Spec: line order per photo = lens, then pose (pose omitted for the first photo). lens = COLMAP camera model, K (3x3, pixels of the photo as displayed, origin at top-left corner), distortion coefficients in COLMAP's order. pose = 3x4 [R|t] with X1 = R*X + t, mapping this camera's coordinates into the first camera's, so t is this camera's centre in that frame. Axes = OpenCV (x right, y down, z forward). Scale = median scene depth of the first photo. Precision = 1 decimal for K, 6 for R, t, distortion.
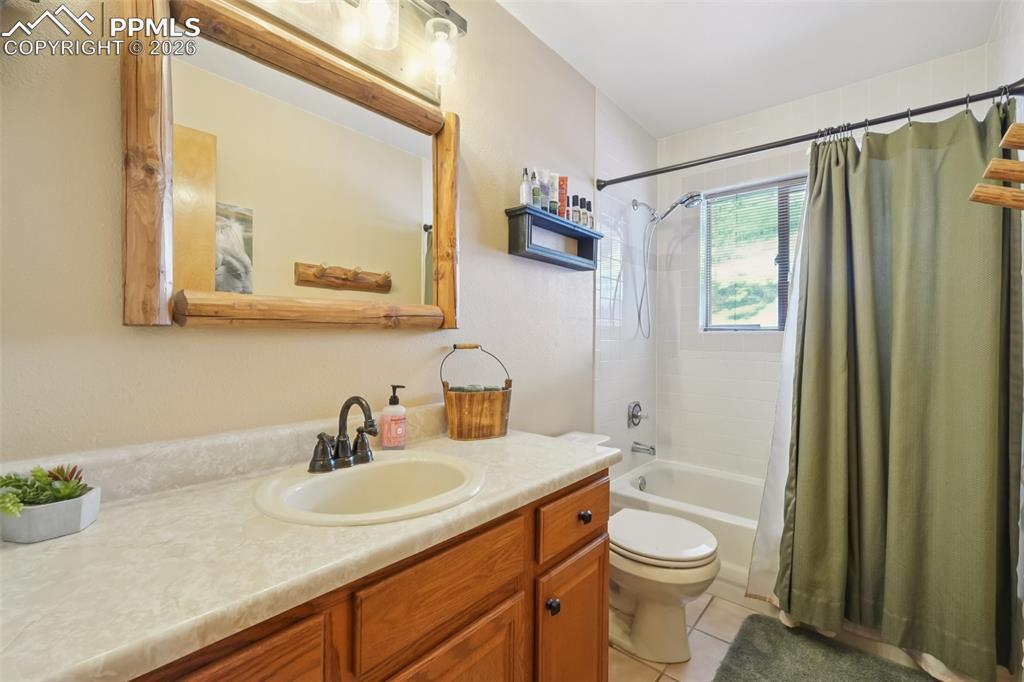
lens RADIAL K [[433.2, 0, 512.7], [0, 433.2, 340.3], [0, 0, 1]] dist [-0.002900, 0.002746]
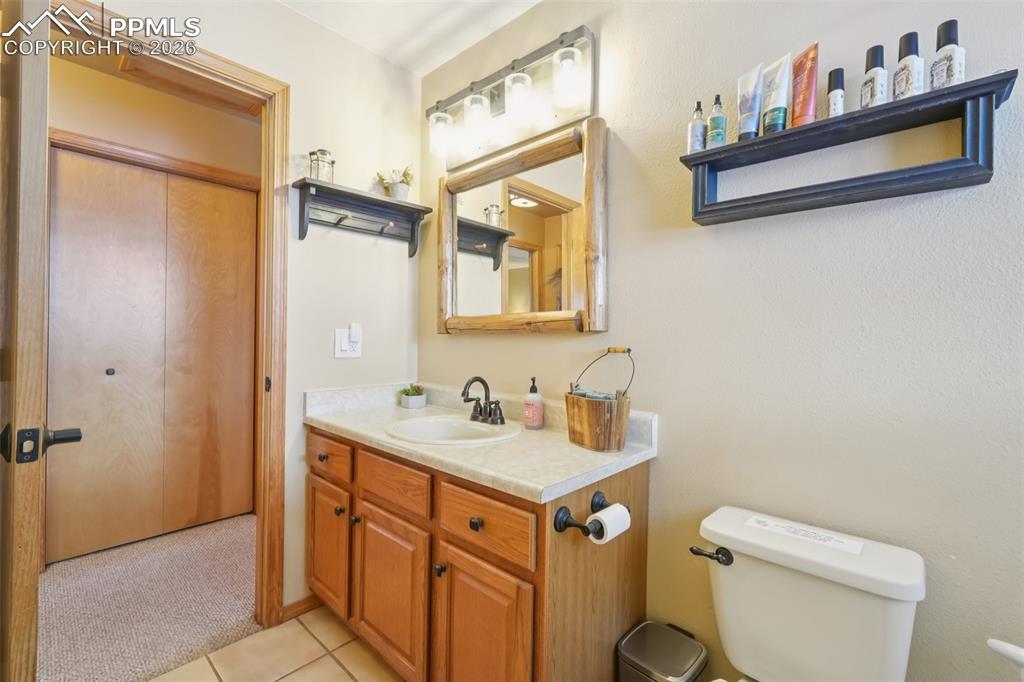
lens RADIAL K [[441.4, 0, 504.3], [0, 441.4, 344.7], [0, 0, 1]] dist [-0.001445, 0.001396]
pose [[-0.030807, -0.000656, -0.999525, 1.029860], [-0.028430, 0.999596, 0.000221, 0.010205], [0.999121, 0.028423, -0.030814, 0.973850]]
